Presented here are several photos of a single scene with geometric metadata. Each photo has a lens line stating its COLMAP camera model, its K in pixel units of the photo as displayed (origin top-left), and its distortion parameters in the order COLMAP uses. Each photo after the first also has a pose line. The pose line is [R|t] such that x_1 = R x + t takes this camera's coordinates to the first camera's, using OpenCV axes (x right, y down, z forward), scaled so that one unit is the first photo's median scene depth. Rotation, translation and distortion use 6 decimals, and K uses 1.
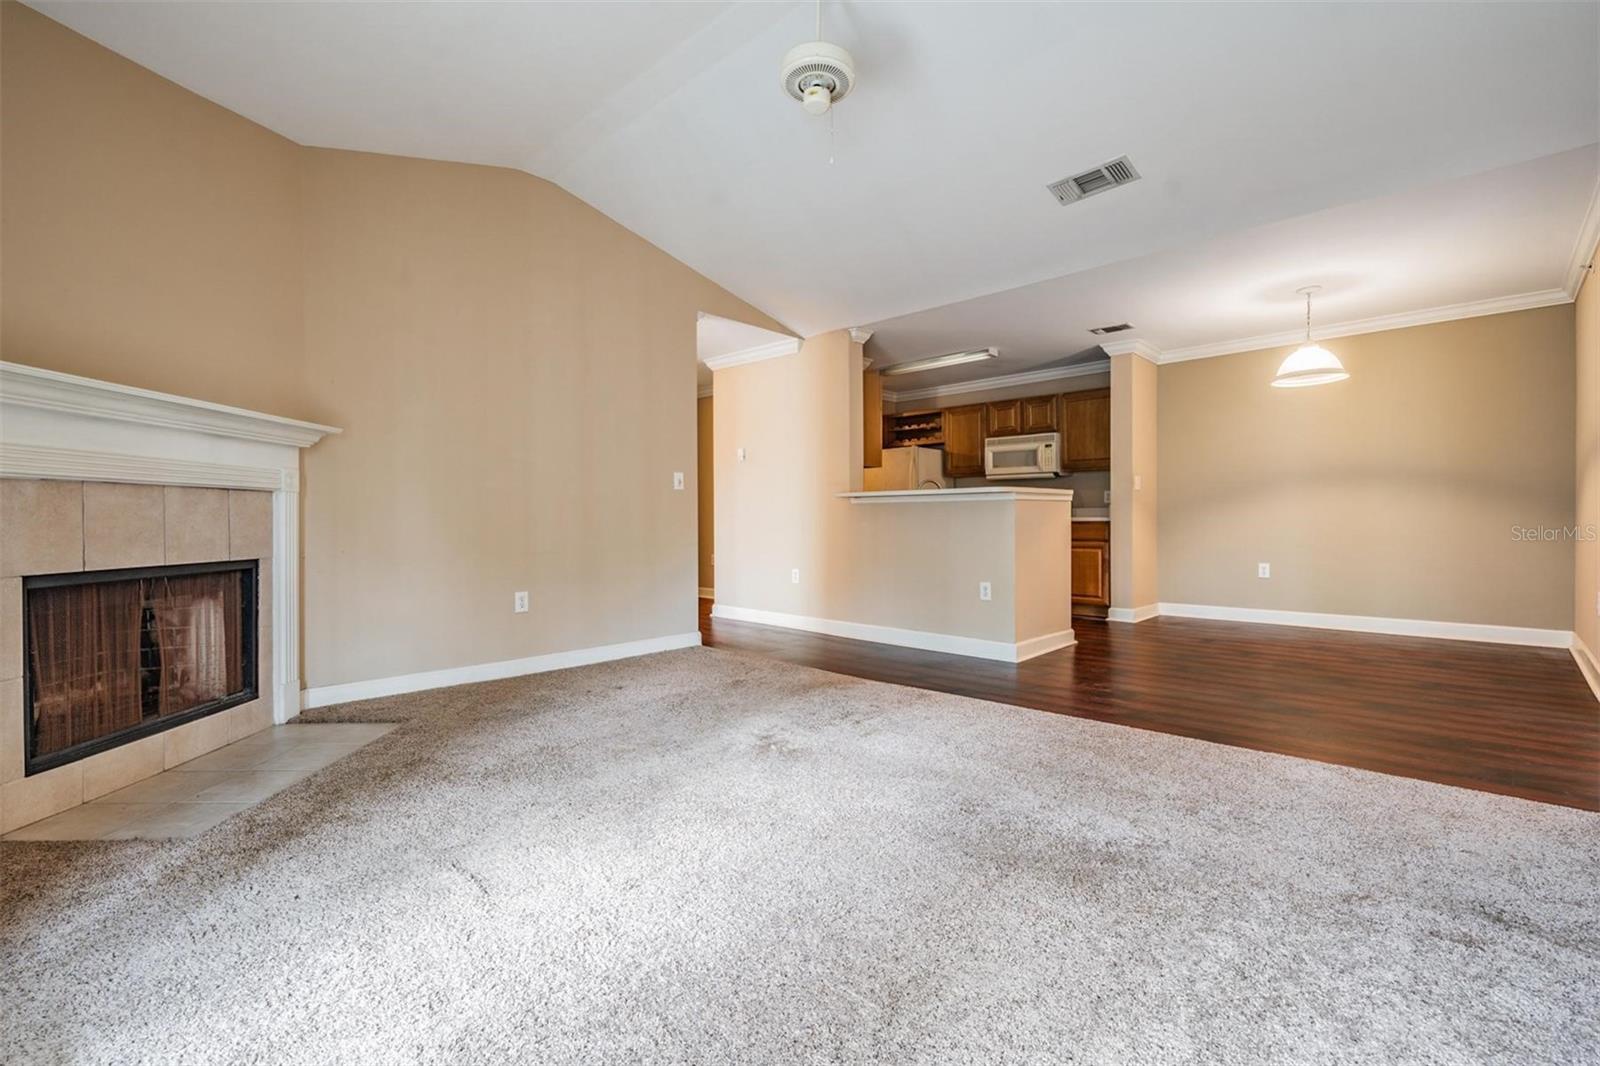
lens RADIAL K [[720.4, 0, 795.2], [0, 720.4, 526.9], [0, 0, 1]] dist [0.002090, -0.000044]
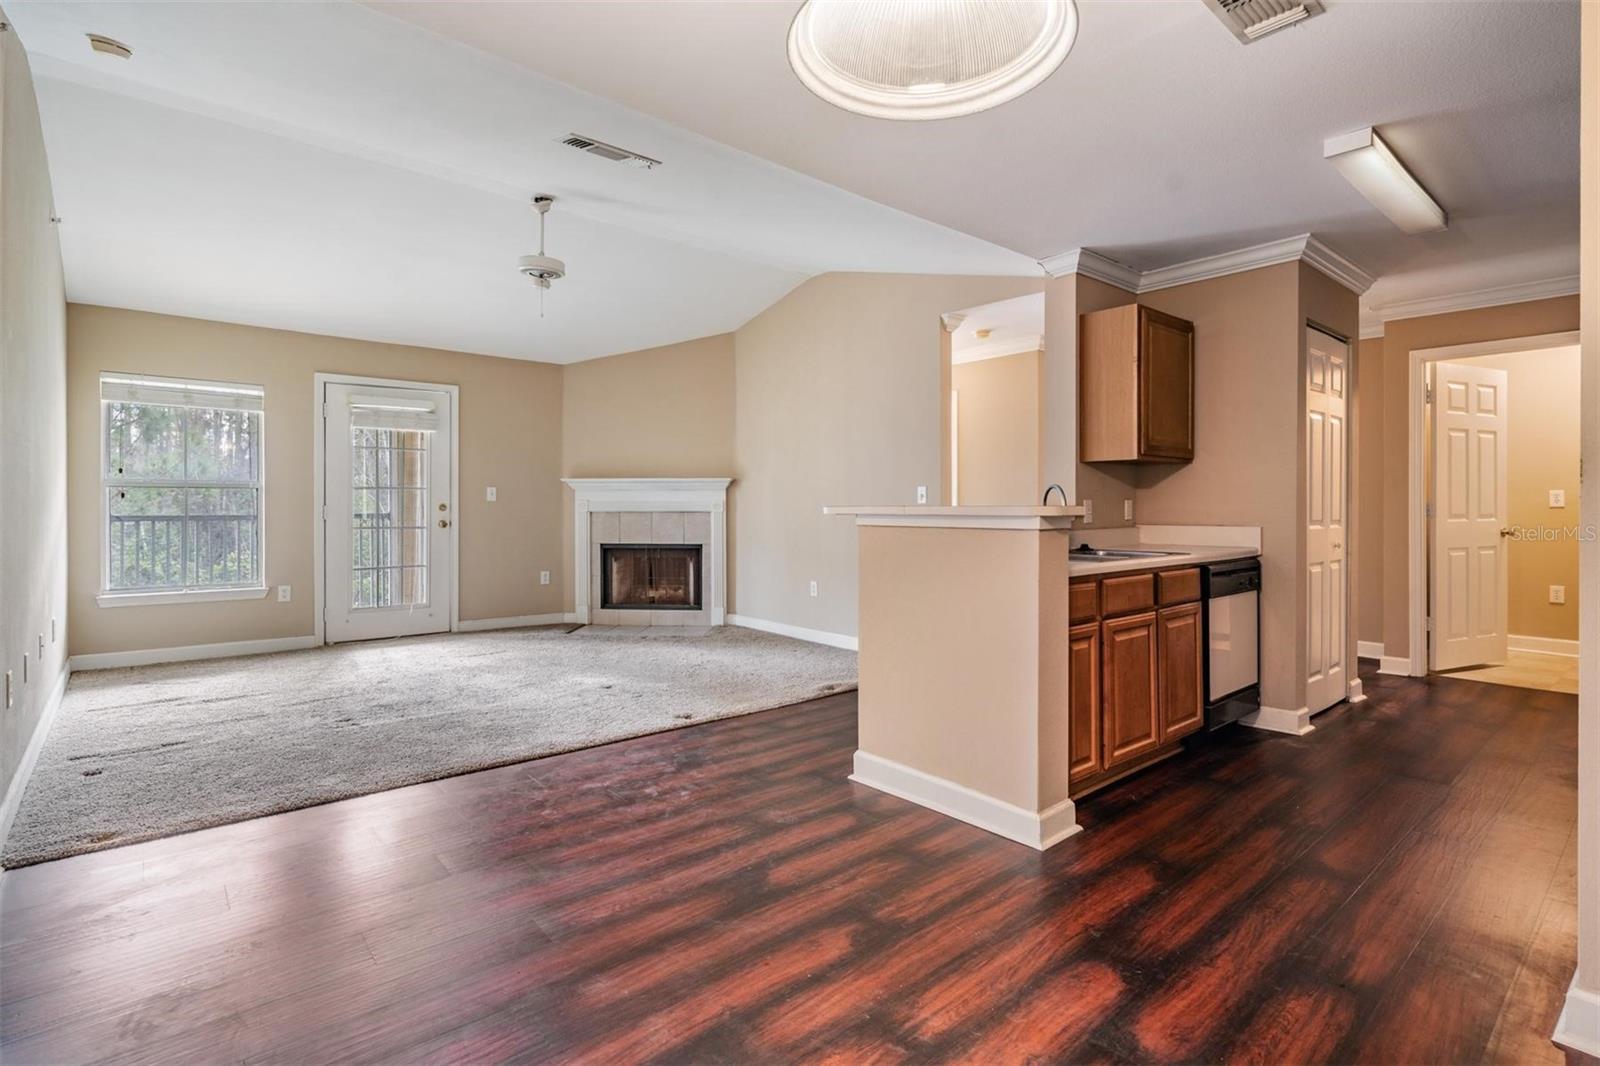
lens RADIAL K [[765.4, 0, 794.4], [0, 765.4, 508.9], [0, 0, 1]] dist [0.003504, 0.000136]
pose [[-0.096931, 0.011336, -0.995227, 0.698081], [-0.010410, 0.999869, 0.012403, -0.042882], [0.995237, 0.011562, -0.096801, 0.714060]]
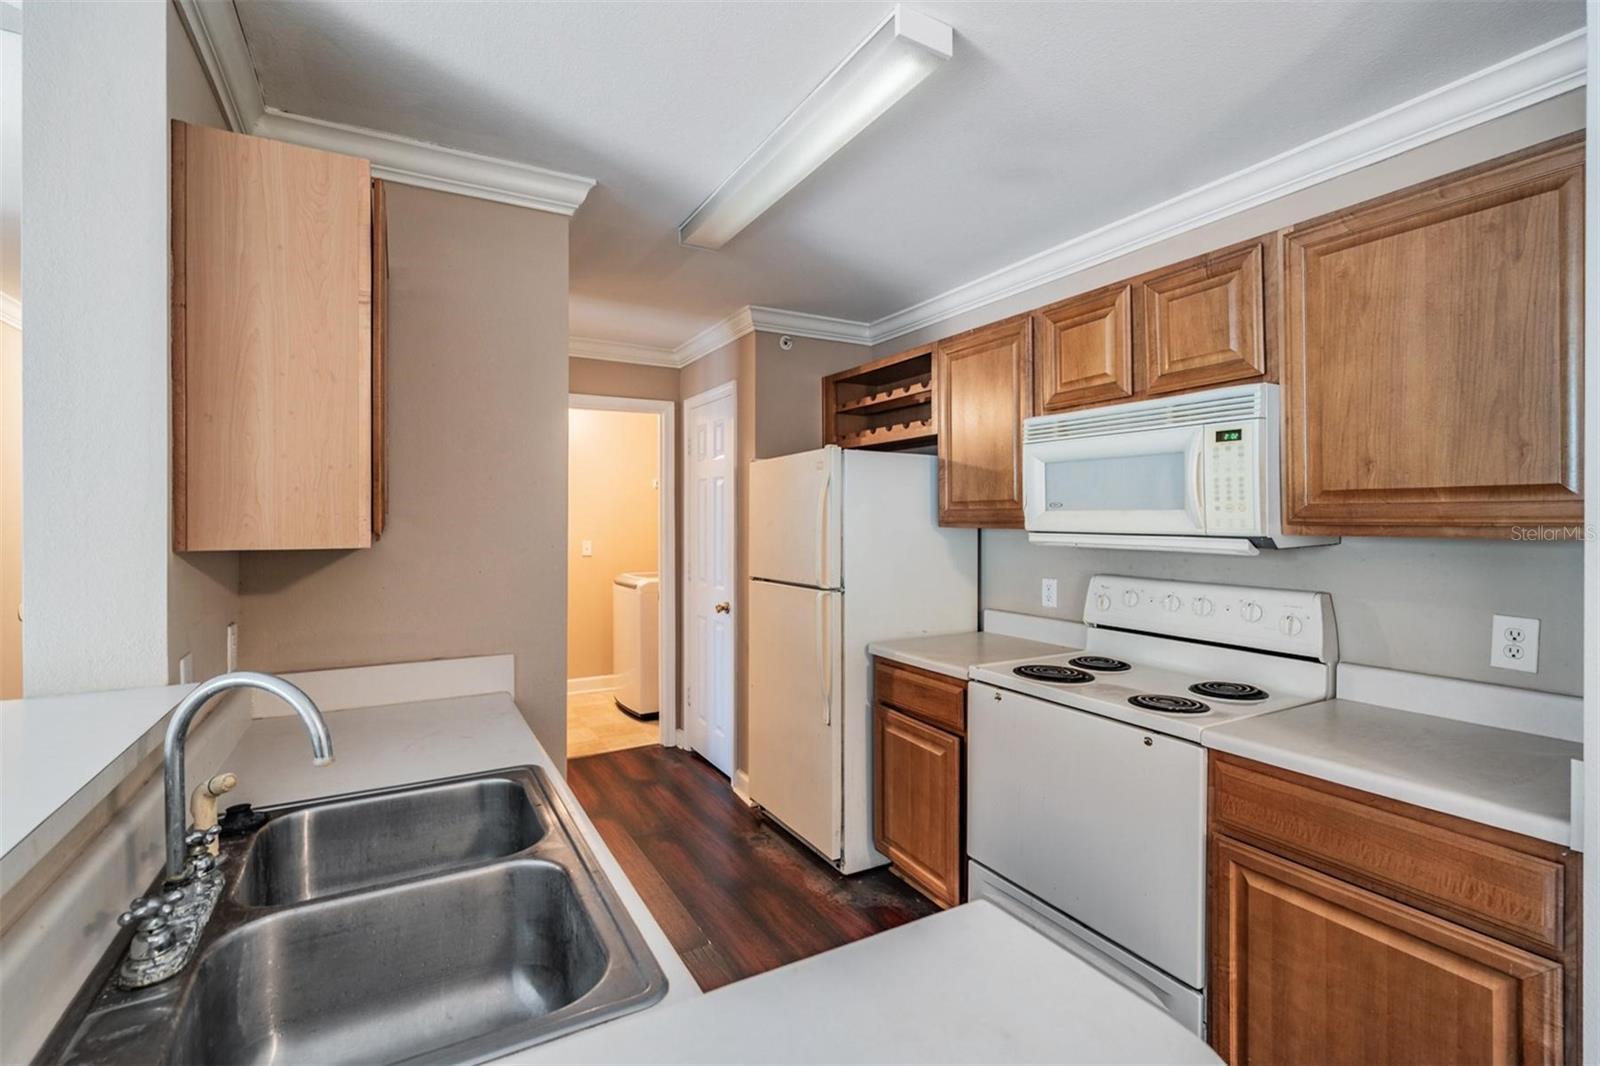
lens RADIAL K [[725.0, 0, 790.9], [0, 725.0, 521.1], [0, 0, 1]] dist [0.000621, 0.000161]
pose [[0.956629, 0.005568, -0.291254, 0.291582], [-0.008117, 0.999939, -0.007545, -0.082576], [0.291195, 0.009582, 0.956616, 0.740784]]
